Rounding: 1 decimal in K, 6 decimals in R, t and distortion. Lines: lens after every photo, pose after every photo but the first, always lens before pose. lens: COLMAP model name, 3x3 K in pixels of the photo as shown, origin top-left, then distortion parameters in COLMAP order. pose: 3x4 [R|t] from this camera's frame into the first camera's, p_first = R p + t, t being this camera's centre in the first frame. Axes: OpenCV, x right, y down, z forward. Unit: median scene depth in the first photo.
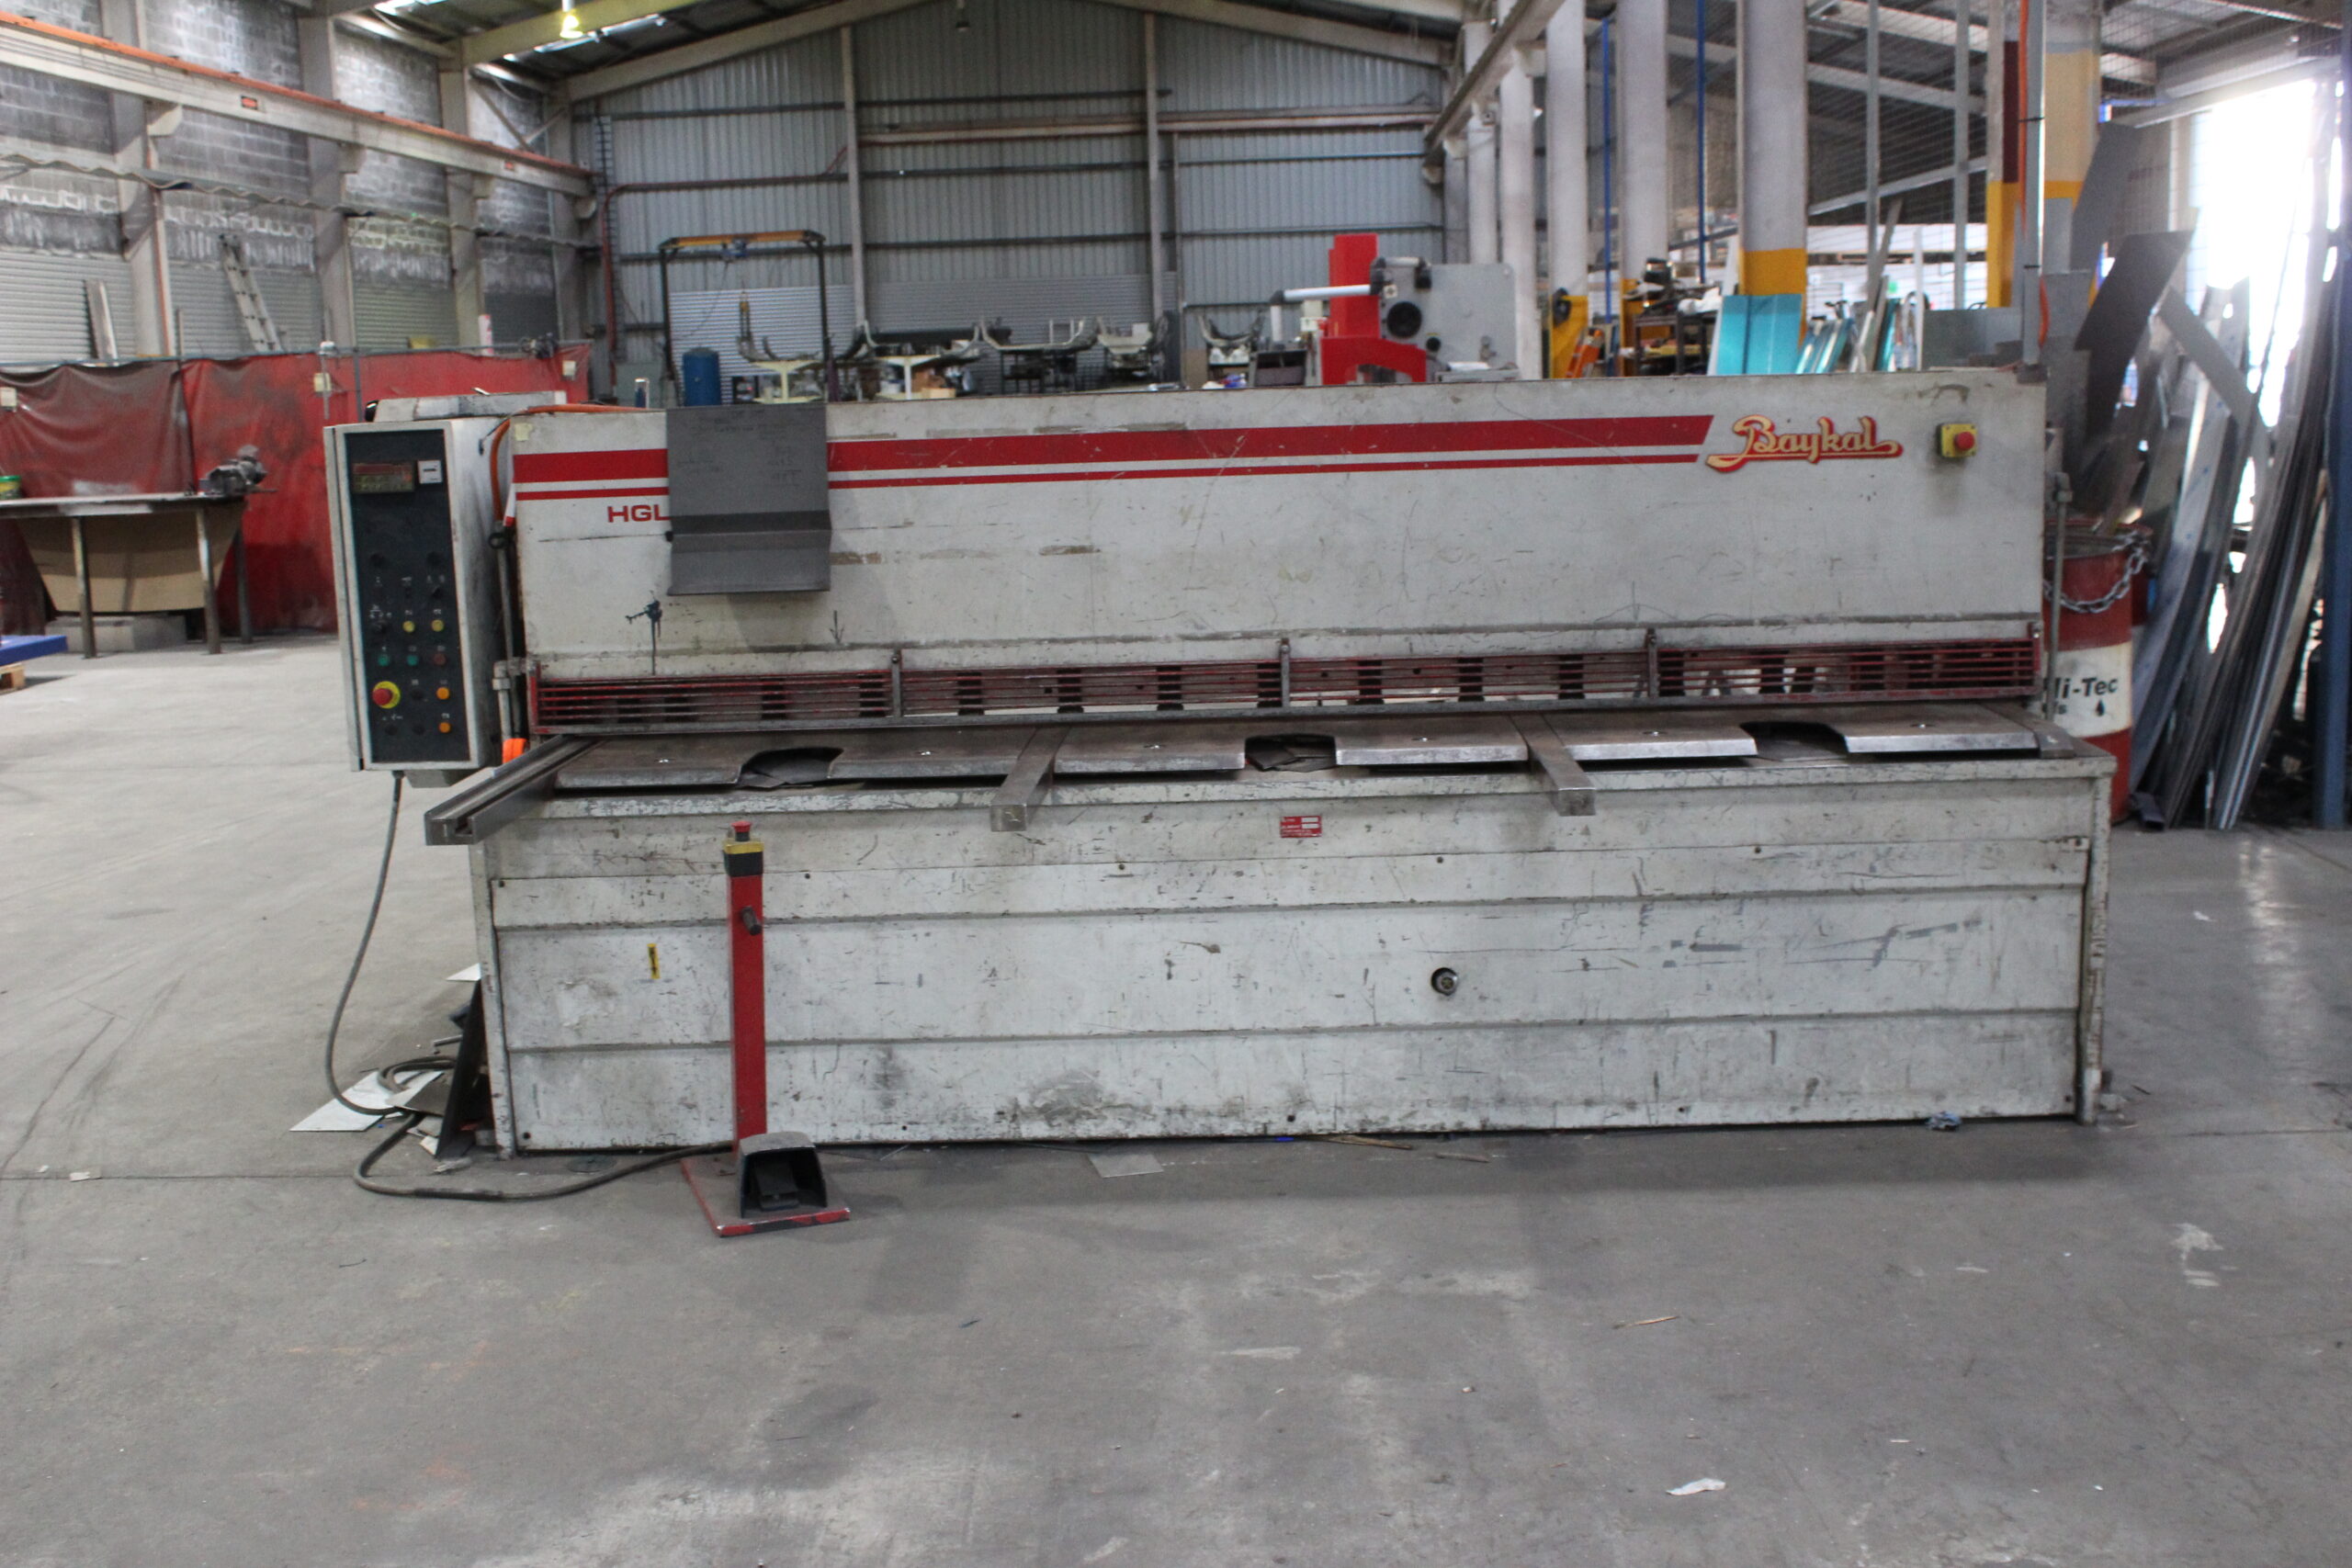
lens RADIAL K [[2391.5, 0, 1181.3], [0, 2391.5, 782.9], [0, 0, 1]] dist [-0.076855, 0.000000]
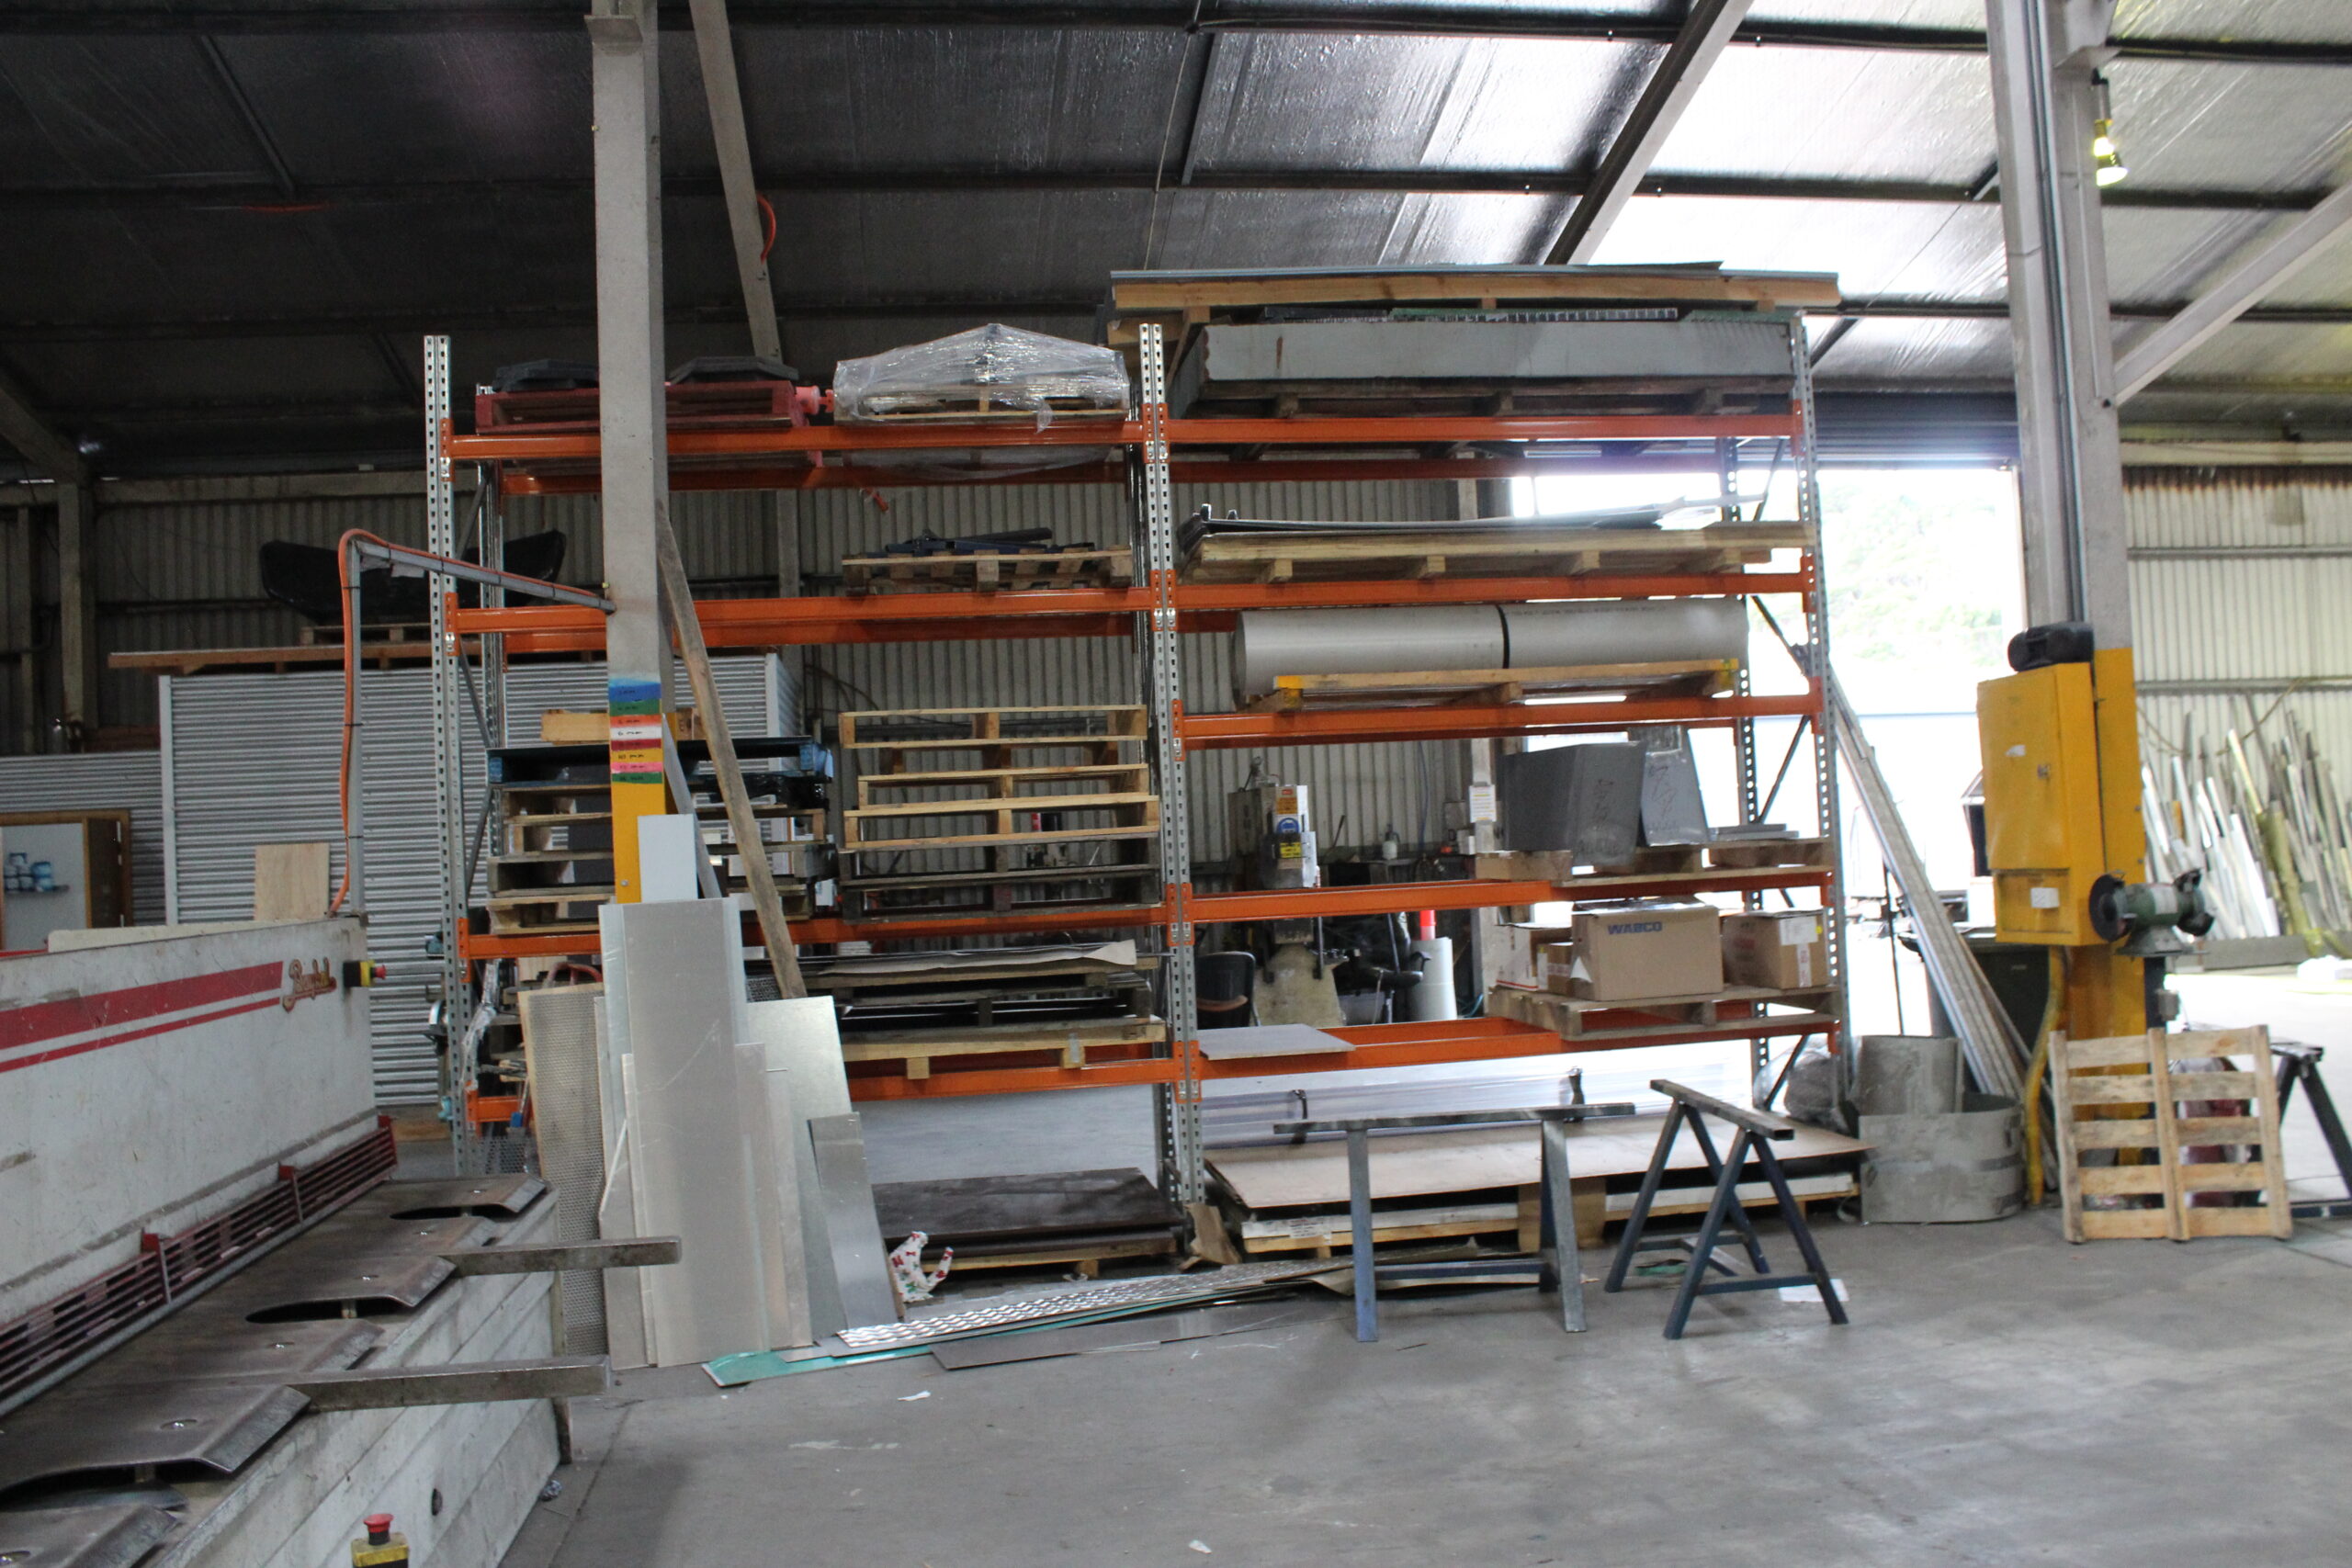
lens RADIAL K [[1964.1, 0, 1180.9], [0, 1964.1, 776.8], [0, 0, 1]] dist [-0.094612, -0.003147]
pose [[-0.172185, 0.067253, 0.982766, -0.732908], [0.218170, 0.975494, -0.028530, -0.120914], [-0.960601, 0.209497, -0.182638, 0.742172]]
